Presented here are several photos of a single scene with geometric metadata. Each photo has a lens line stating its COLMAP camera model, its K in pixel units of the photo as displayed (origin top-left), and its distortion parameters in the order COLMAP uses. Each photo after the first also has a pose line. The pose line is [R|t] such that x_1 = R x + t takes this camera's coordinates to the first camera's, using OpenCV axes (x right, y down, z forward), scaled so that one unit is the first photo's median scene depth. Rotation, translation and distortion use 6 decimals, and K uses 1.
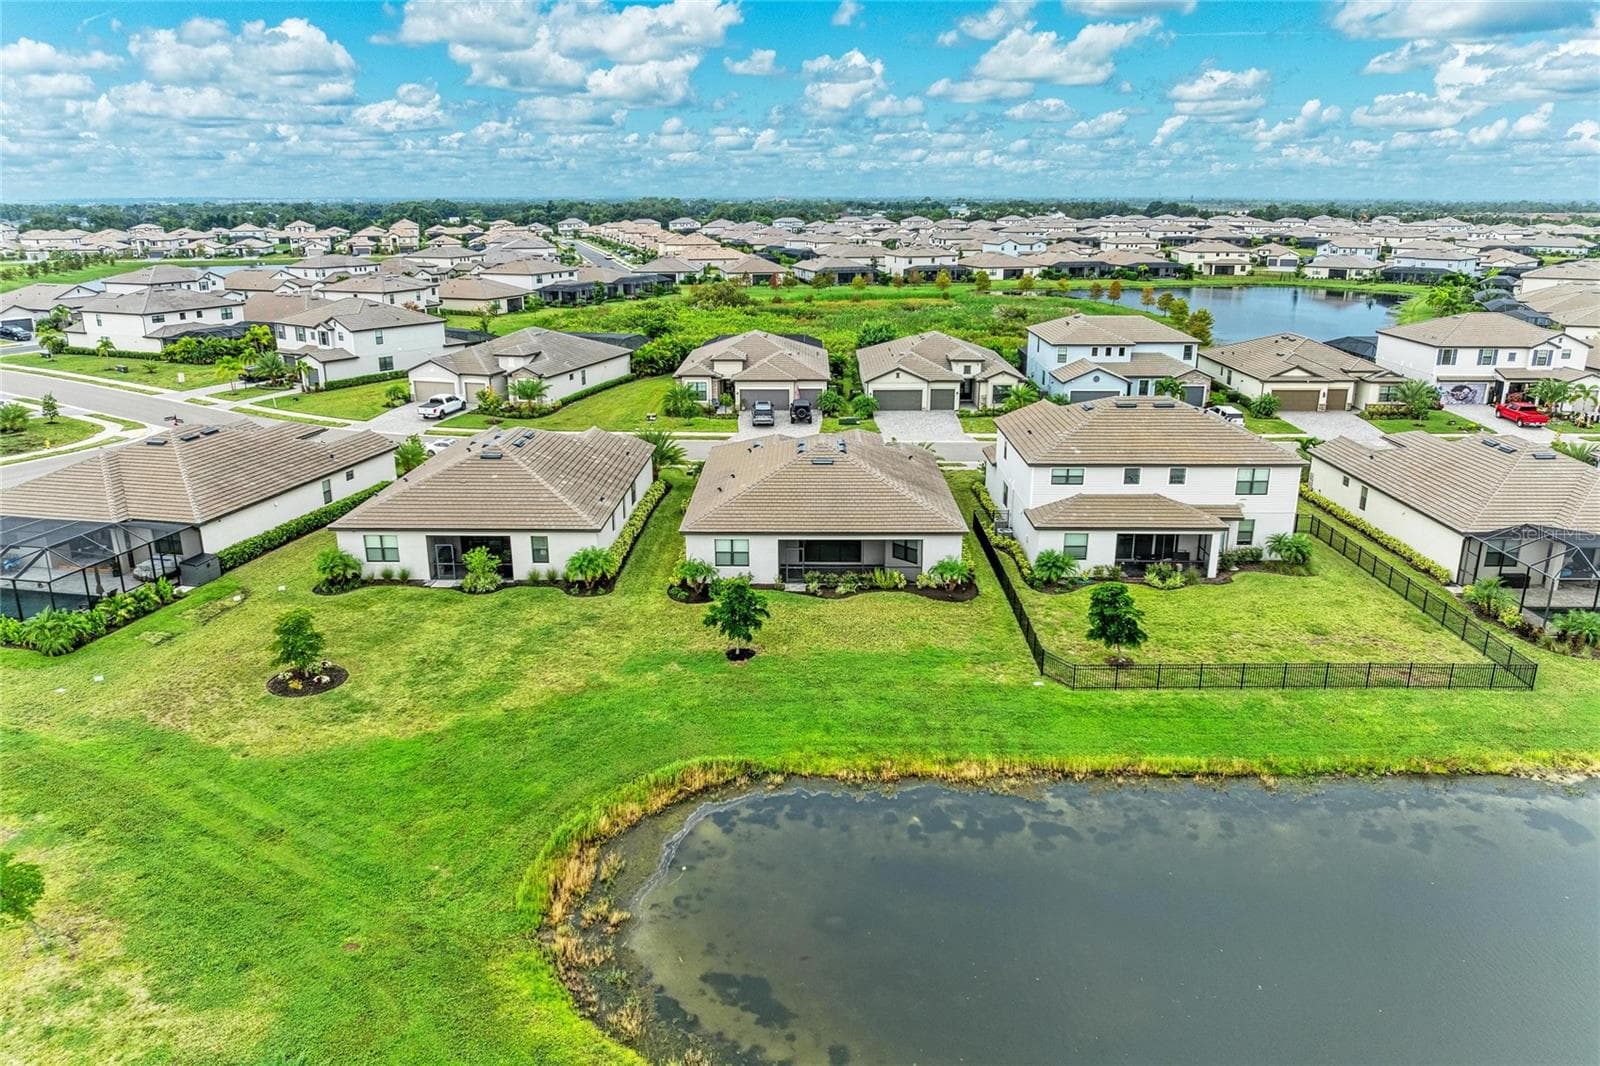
lens RADIAL K [[1102.4, 0, 800.0], [0, 1102.4, 533.0], [0, 0, 1]] dist [0.003064, -0.043768]
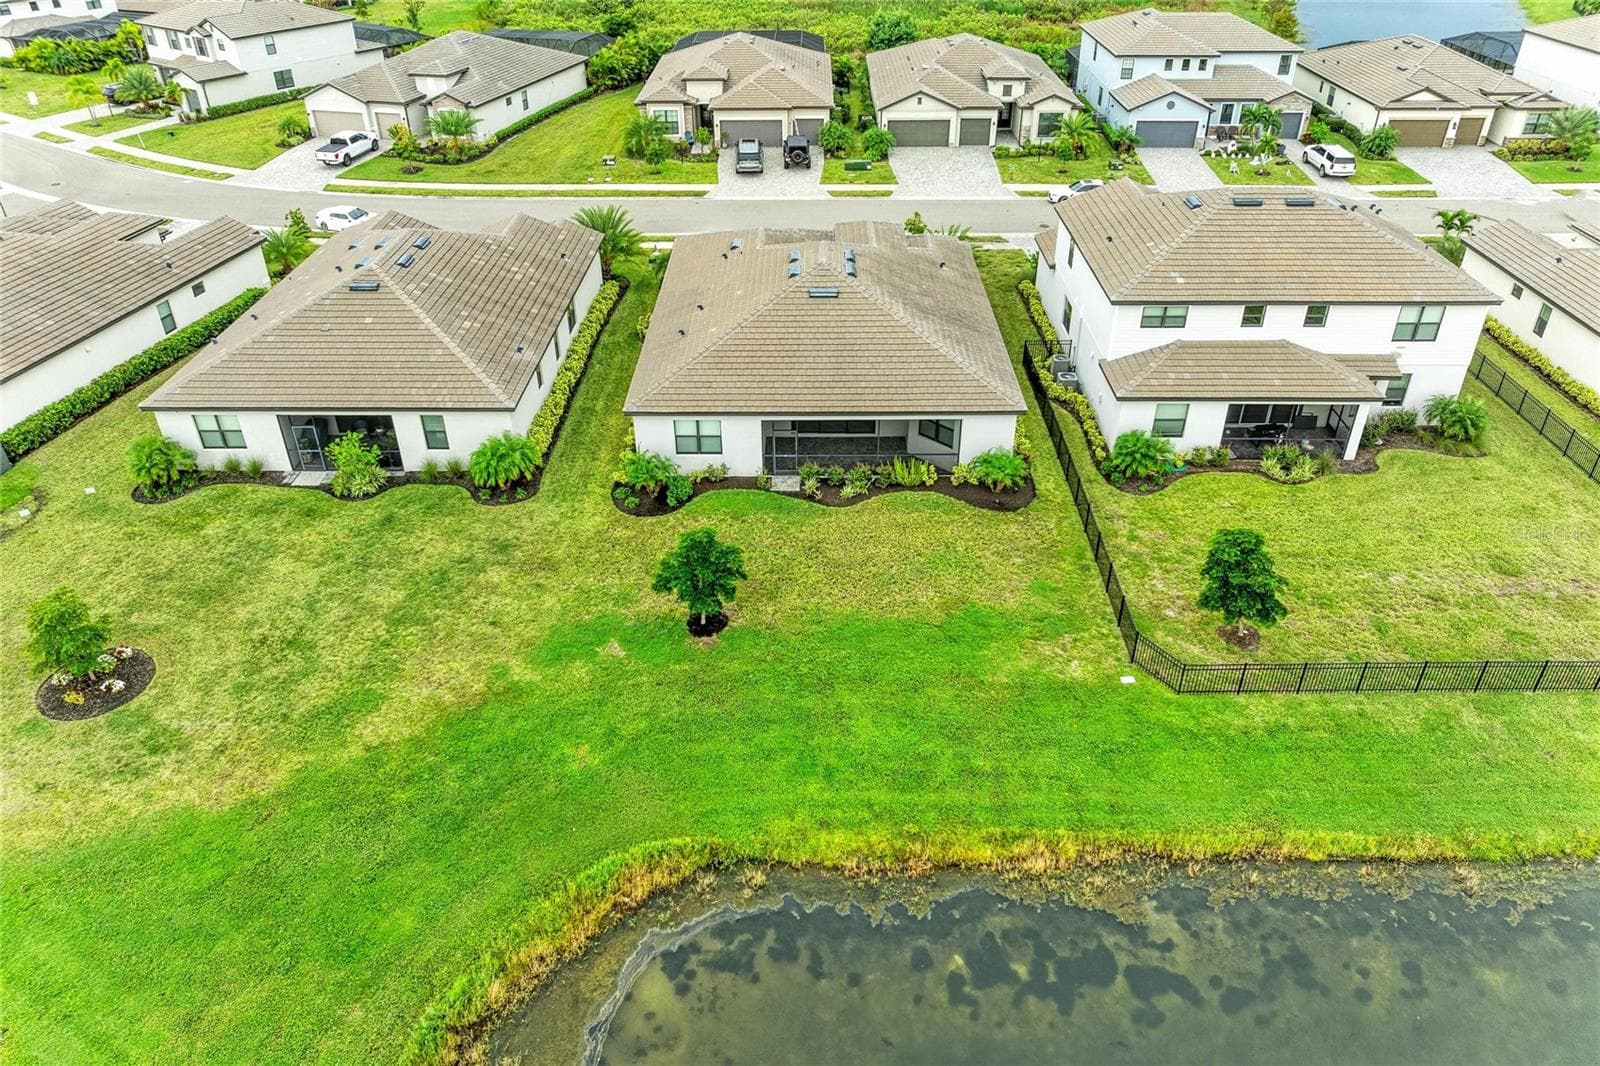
lens RADIAL K [[1116.6, 0, 800.0], [0, 1116.6, 533.0], [0, 0, 1]] dist [-0.029294, 0.018787]
pose [[0.999985, -0.004964, -0.002392, 0.006754], [0.005434, 0.960489, 0.278265, -0.127219], [0.000916, -0.278273, 0.960501, 0.281836]]
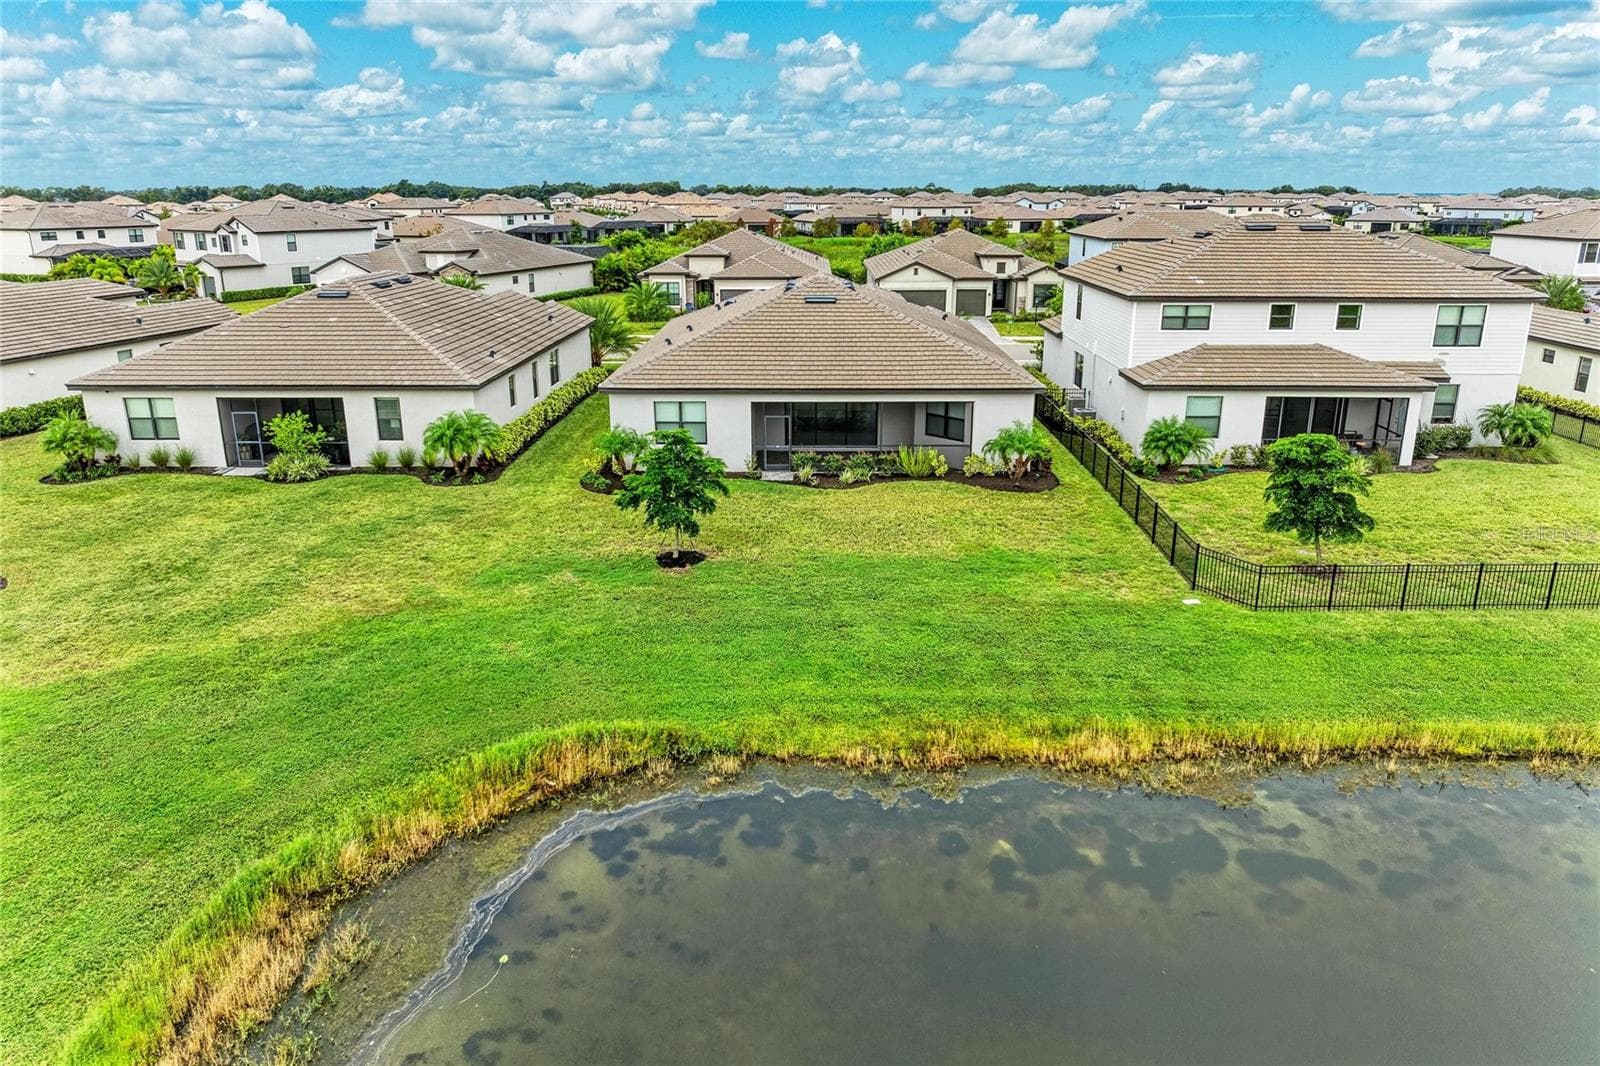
lens RADIAL K [[1116.6, 0, 800.0], [0, 1116.6, 533.0], [0, 0, 1]] dist [-0.029294, 0.018787]
pose [[0.999998, -0.000162, -0.001954, 0.010289], [0.000174, 0.999978, 0.006557, 0.080201], [0.001953, -0.006557, 0.999977, 0.345016]]
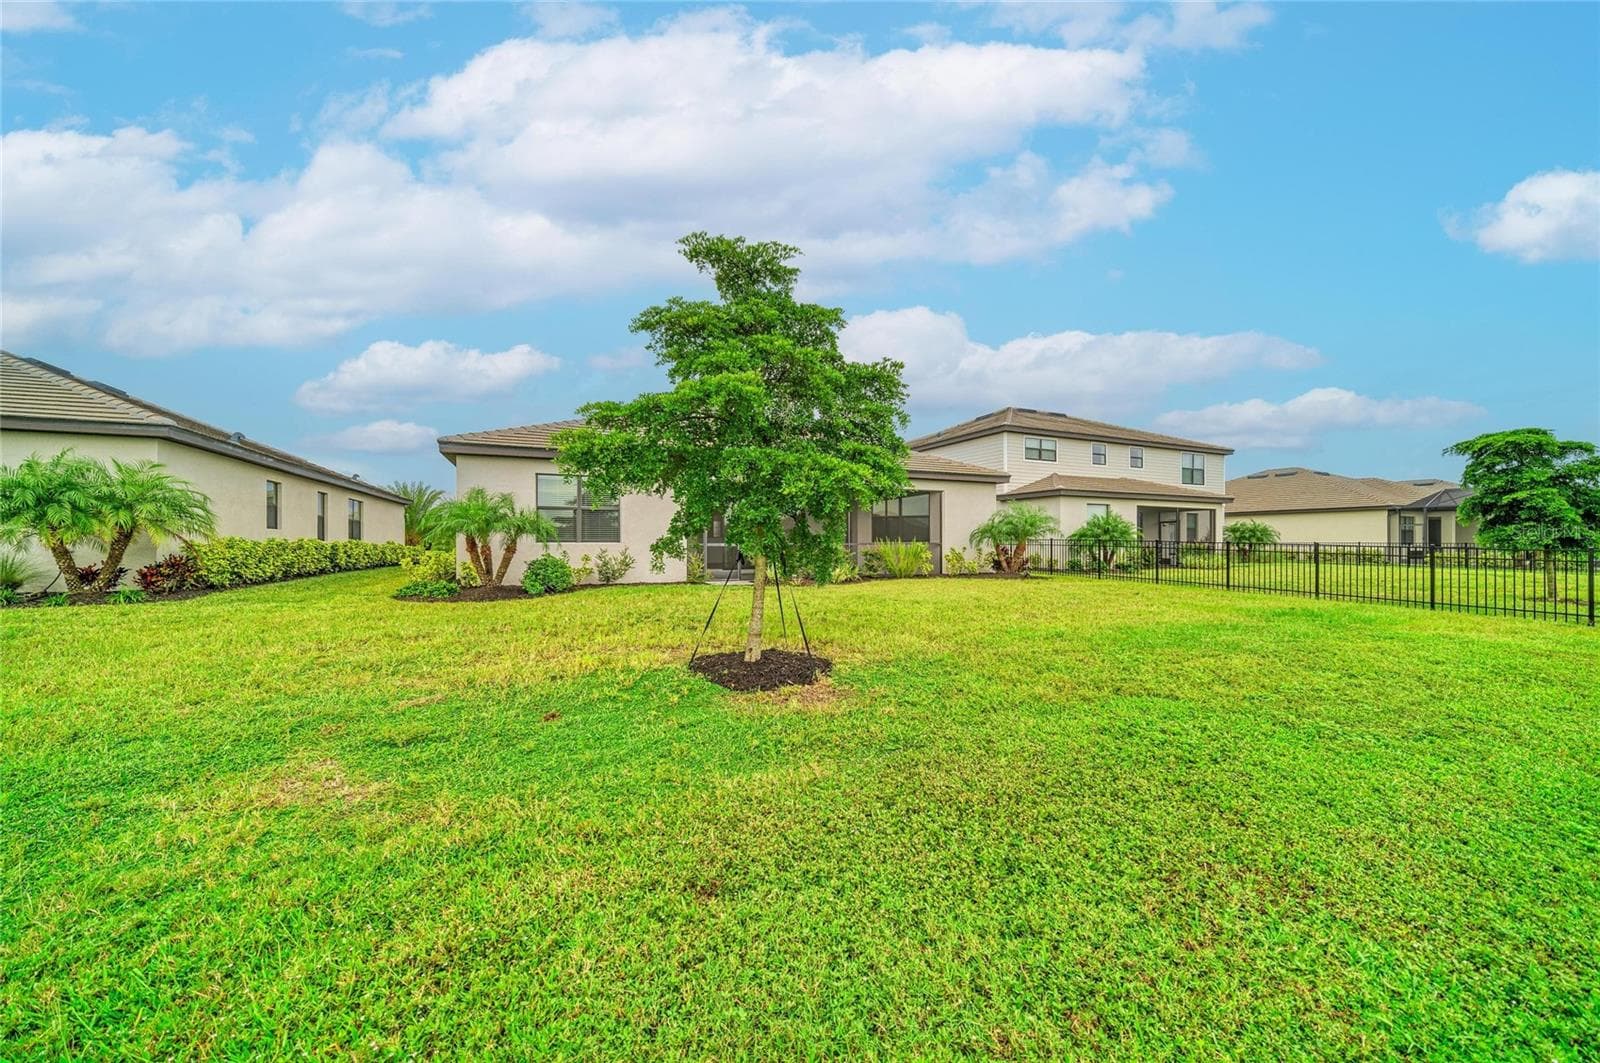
lens RADIAL K [[581.2, 0, 799.4], [0, 581.2, 539.8], [0, 0, 1]] dist [-0.006334, 0.000431]
pose [[0.909406, 0.003662, 0.415893, -0.079283], [0.118651, 0.956122, -0.267866, 0.101774], [-0.398626, 0.292945, 0.869069, 0.786578]]
